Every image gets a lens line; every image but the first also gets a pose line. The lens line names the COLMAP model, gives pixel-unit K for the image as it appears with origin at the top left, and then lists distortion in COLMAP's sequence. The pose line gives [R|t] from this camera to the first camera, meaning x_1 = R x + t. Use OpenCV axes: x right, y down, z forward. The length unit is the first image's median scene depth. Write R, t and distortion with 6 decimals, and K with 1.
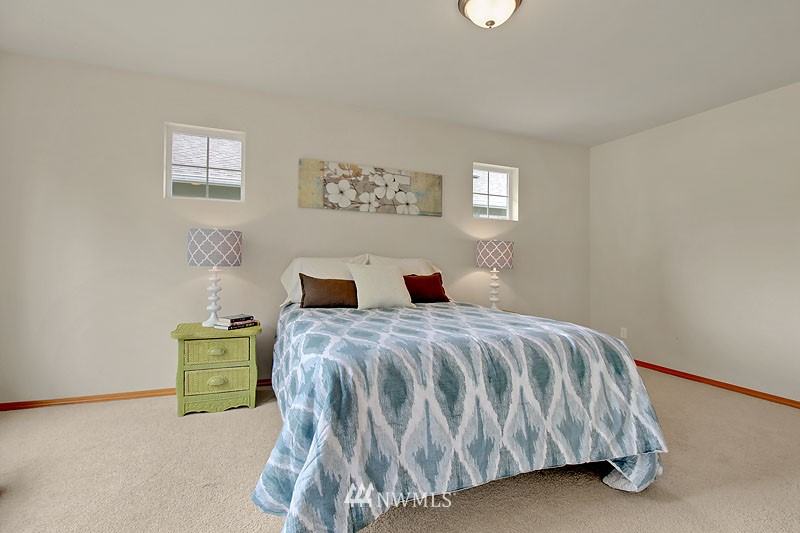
lens RADIAL K [[396.7, 0, 407.8], [0, 396.7, 259.7], [0, 0, 1]] dist [0.013174, -0.000639]
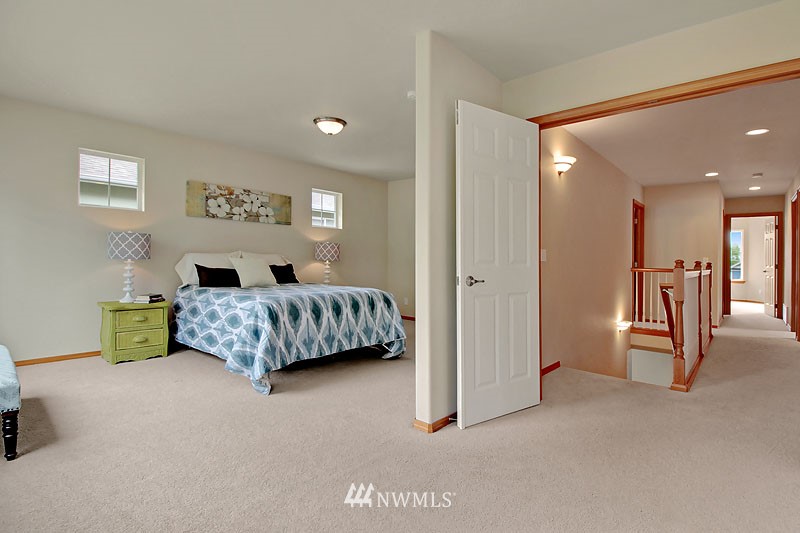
lens RADIAL K [[396.7, 0, 401.8], [0, 396.7, 260.8], [0, 0, 1]] dist [0.013174, -0.000639]
pose [[0.907298, -0.000461, 0.420487, -0.186012], [-0.007342, 0.999830, 0.016939, -0.007428], [-0.420423, -0.018456, 0.907140, -0.573133]]
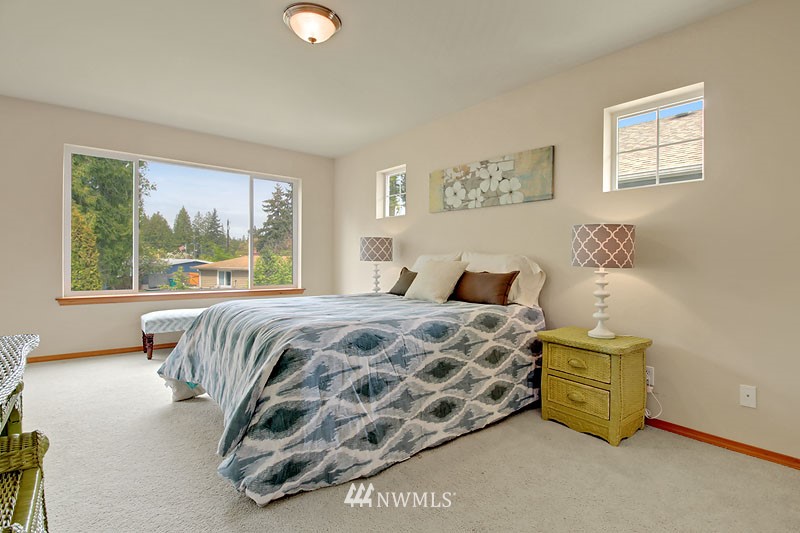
lens RADIAL K [[394.4, 0, 398.3], [0, 394.4, 264.5], [0, 0, 1]] dist [-0.018981, -0.002567]
pose [[0.272150, 0.011248, -0.962189, 0.883587], [0.011866, 0.999816, 0.015044, 0.004041], [0.962182, -0.015511, 0.271966, 0.599806]]
